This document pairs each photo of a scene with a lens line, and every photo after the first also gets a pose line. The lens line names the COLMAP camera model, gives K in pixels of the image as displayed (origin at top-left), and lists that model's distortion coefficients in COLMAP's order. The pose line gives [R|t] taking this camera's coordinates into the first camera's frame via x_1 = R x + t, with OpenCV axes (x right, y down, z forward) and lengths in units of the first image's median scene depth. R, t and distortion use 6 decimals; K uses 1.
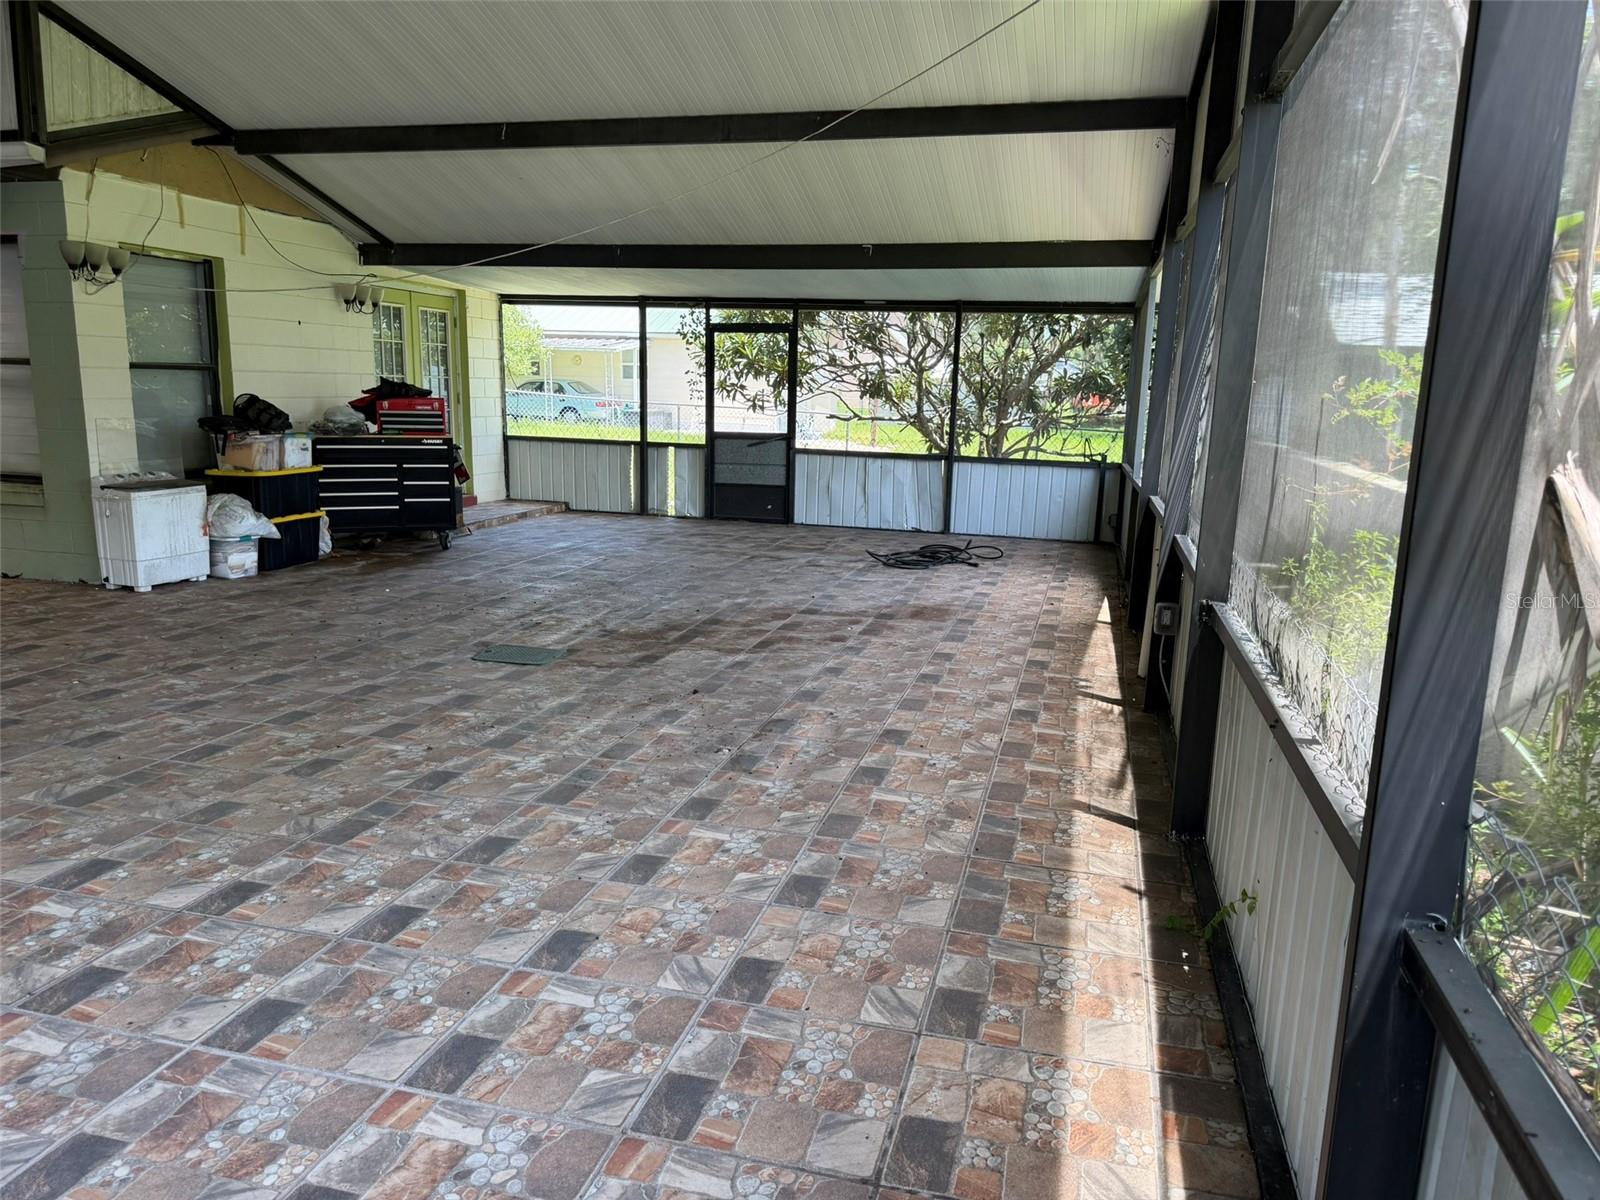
lens RADIAL K [[1134.9, 0, 800.0], [0, 1134.9, 600.0], [0, 0, 1]] dist [0.014316, -0.007979]
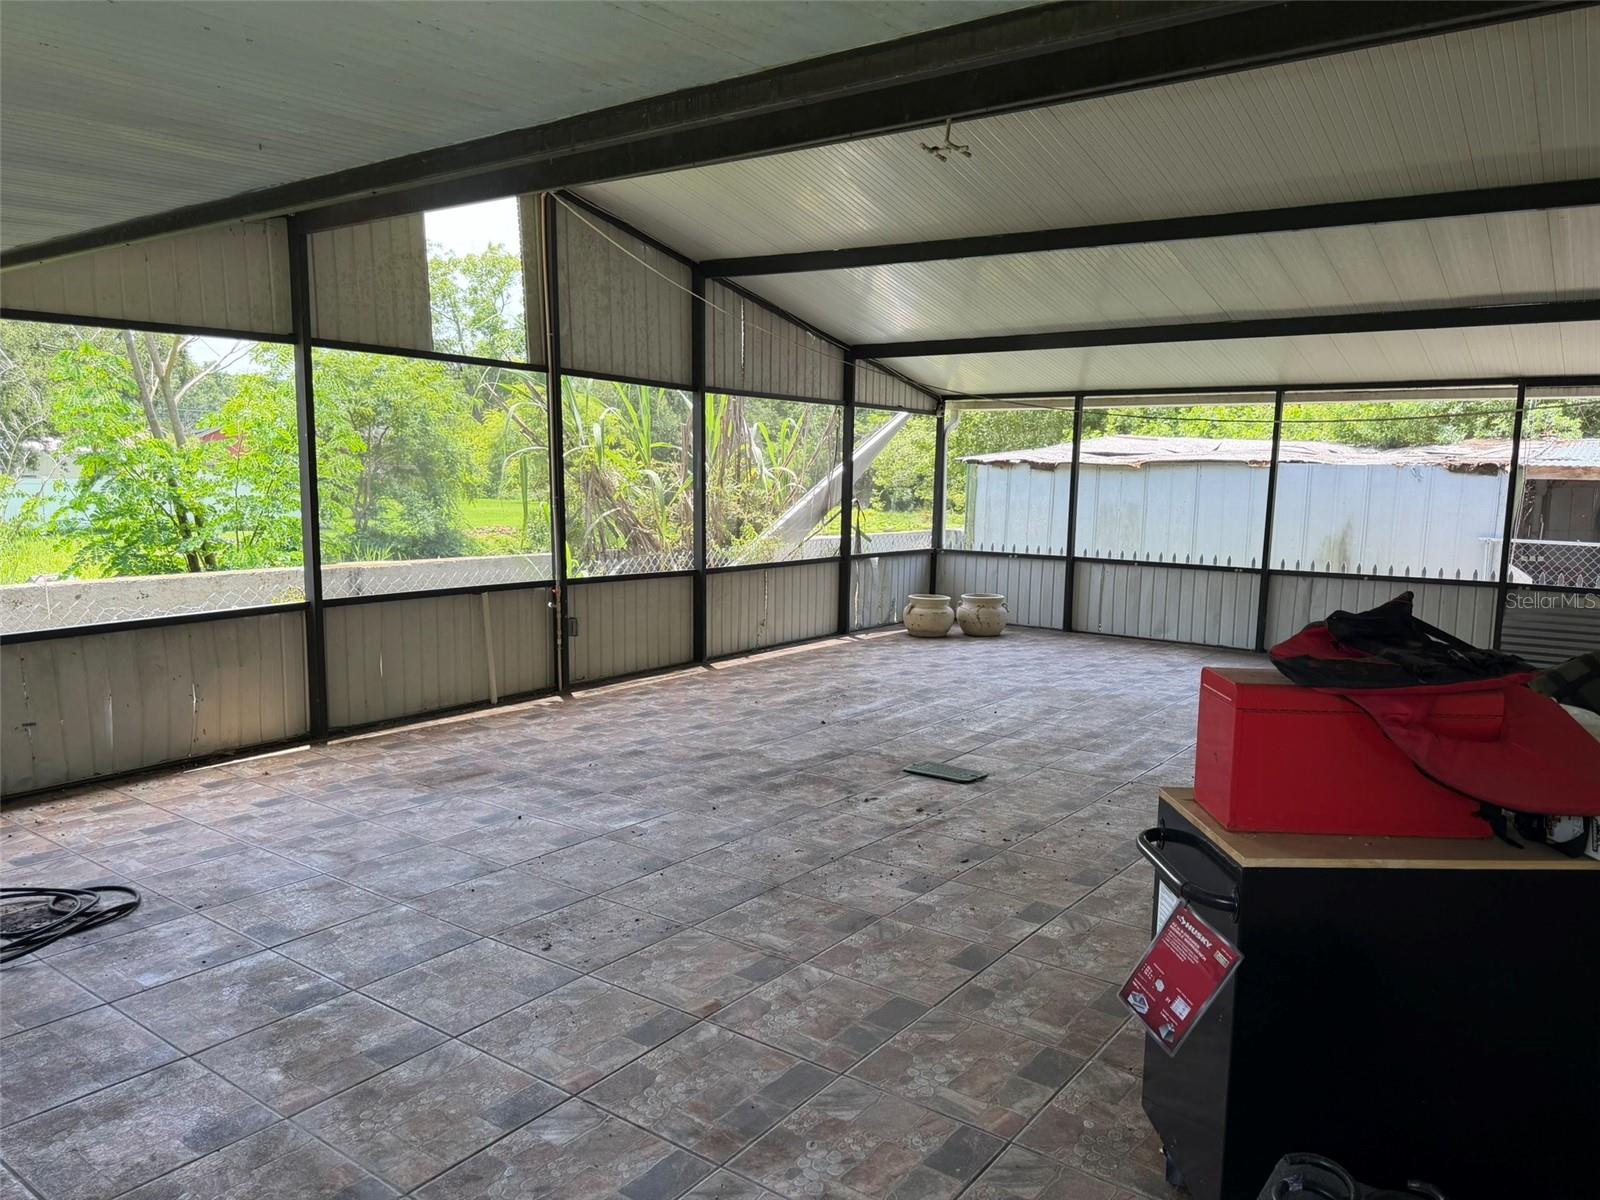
lens RADIAL K [[1134.9, 0, 800.0], [0, 1134.9, 600.0], [0, 0, 1]] dist [0.014316, -0.007979]
pose [[-0.931905, -0.081450, 0.353439, -0.425390], [0.027626, 0.955689, 0.293079, -0.367414], [-0.361649, 0.282886, -0.888361, 1.716891]]
